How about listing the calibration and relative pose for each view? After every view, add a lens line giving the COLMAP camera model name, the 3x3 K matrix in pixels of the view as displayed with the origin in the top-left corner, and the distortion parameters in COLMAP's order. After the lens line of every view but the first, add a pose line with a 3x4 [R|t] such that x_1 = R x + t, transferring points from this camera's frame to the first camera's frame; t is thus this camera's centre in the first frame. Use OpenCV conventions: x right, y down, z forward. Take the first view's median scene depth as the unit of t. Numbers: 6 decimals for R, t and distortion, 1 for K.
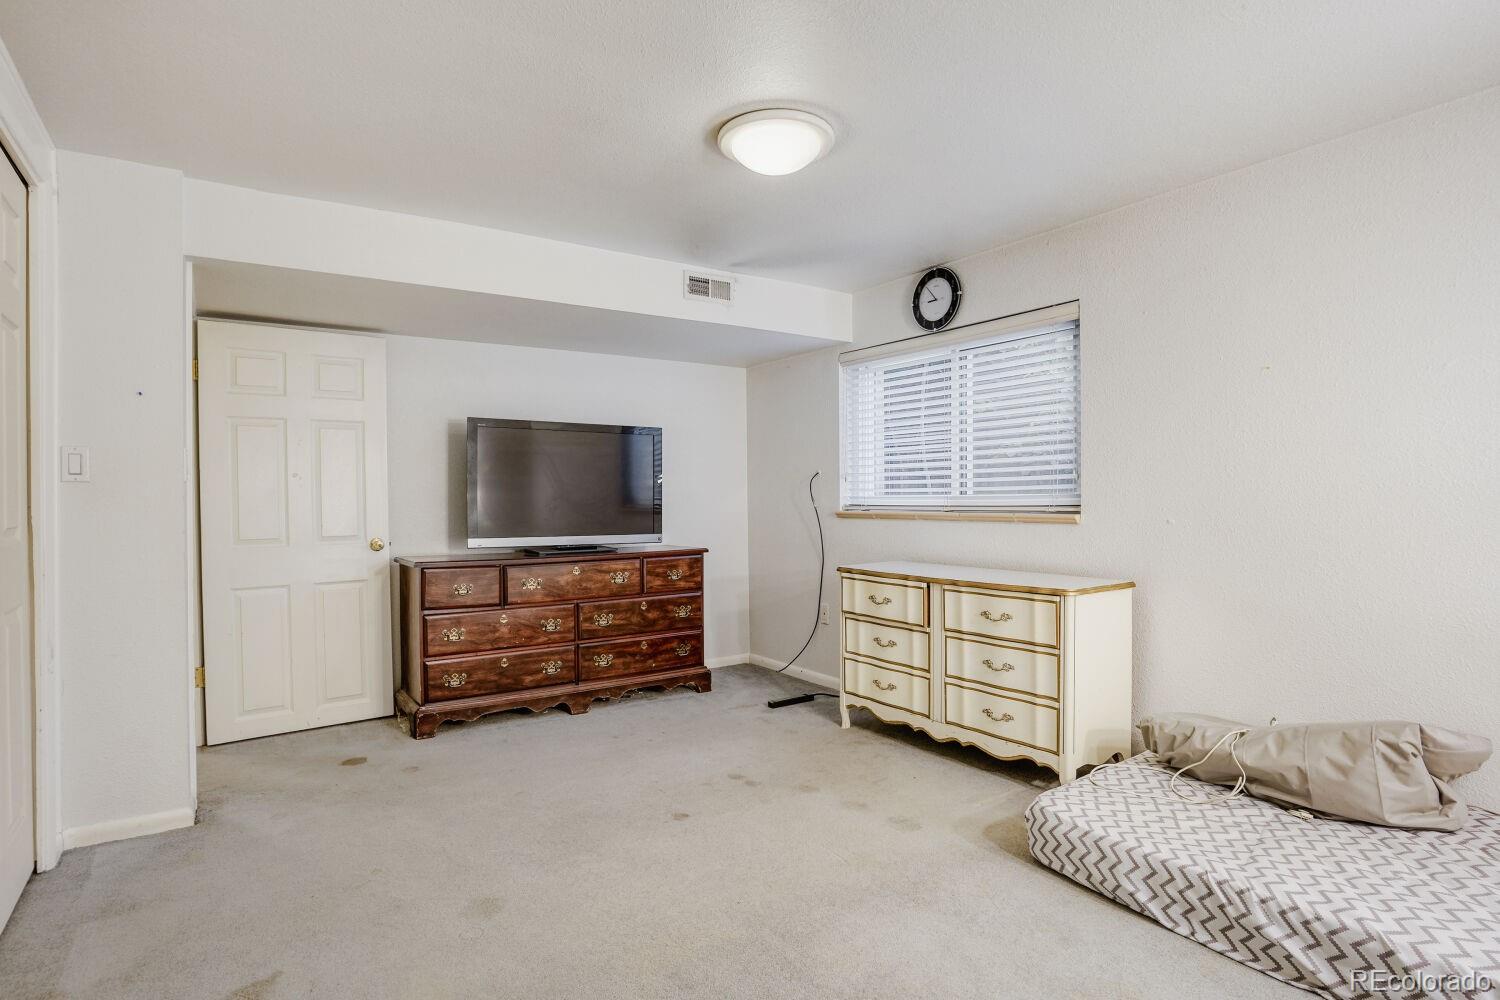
lens RADIAL K [[777.6, 0, 741.4], [0, 777.6, 504.0], [0, 0, 1]] dist [-0.058266, 0.038945]
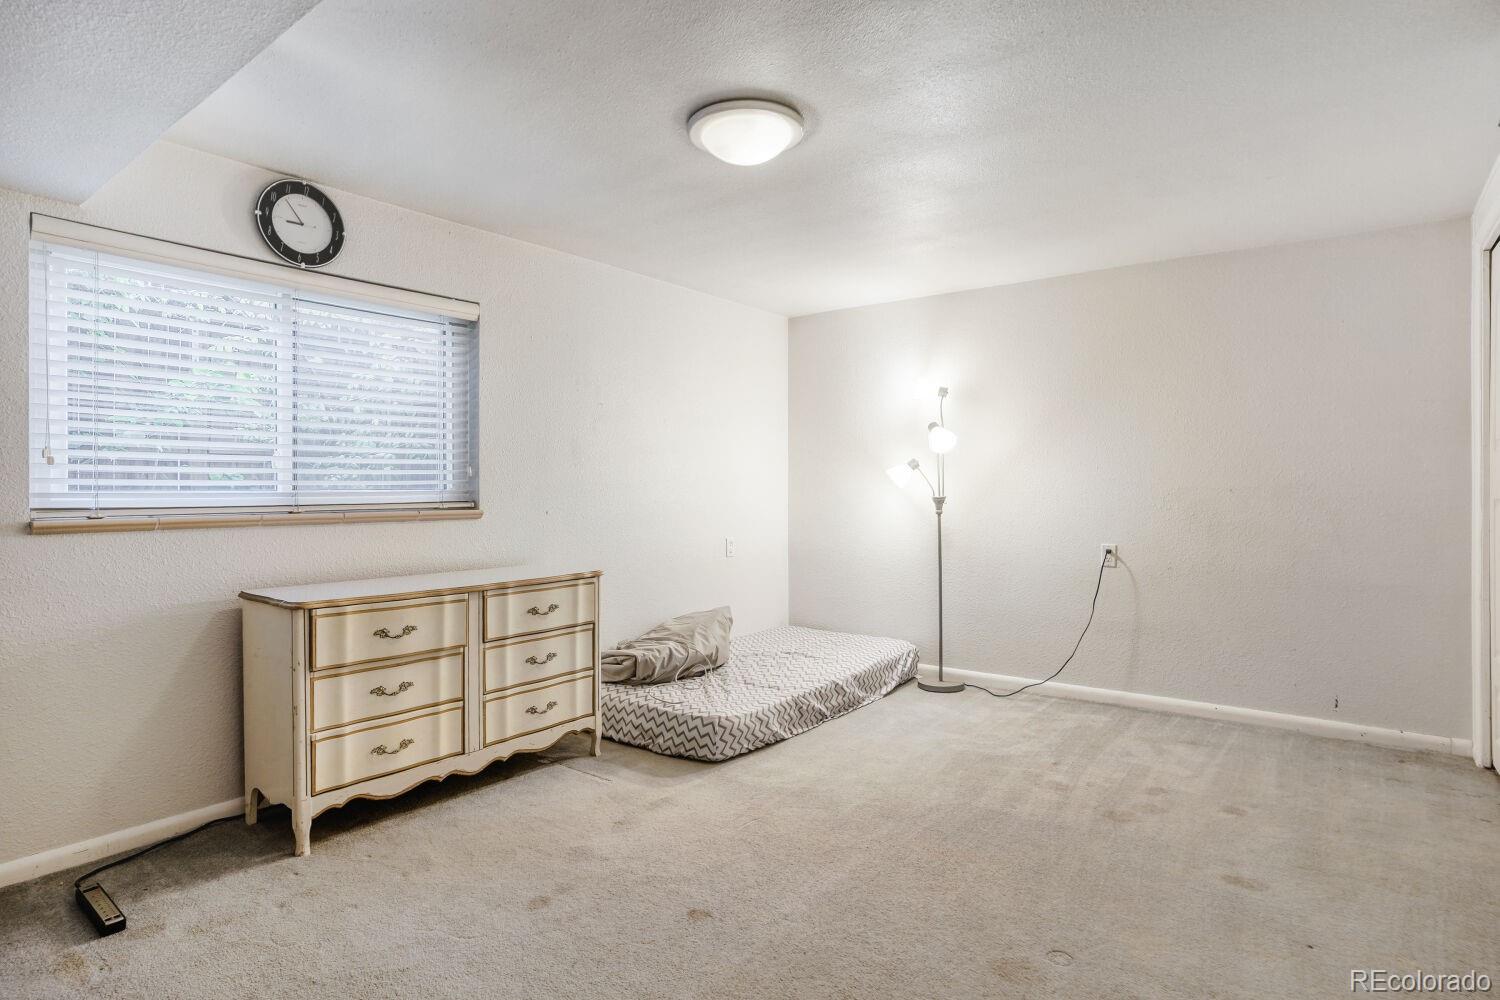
lens RADIAL K [[777.5, 0, 746.6], [0, 777.5, 495.2], [0, 0, 1]] dist [-0.056323, 0.000056]
pose [[-0.297548, 0.004718, 0.954695, -0.635622], [0.015982, 0.999872, 0.000040, -0.000228], [-0.954573, 0.015269, -0.297585, 0.926920]]
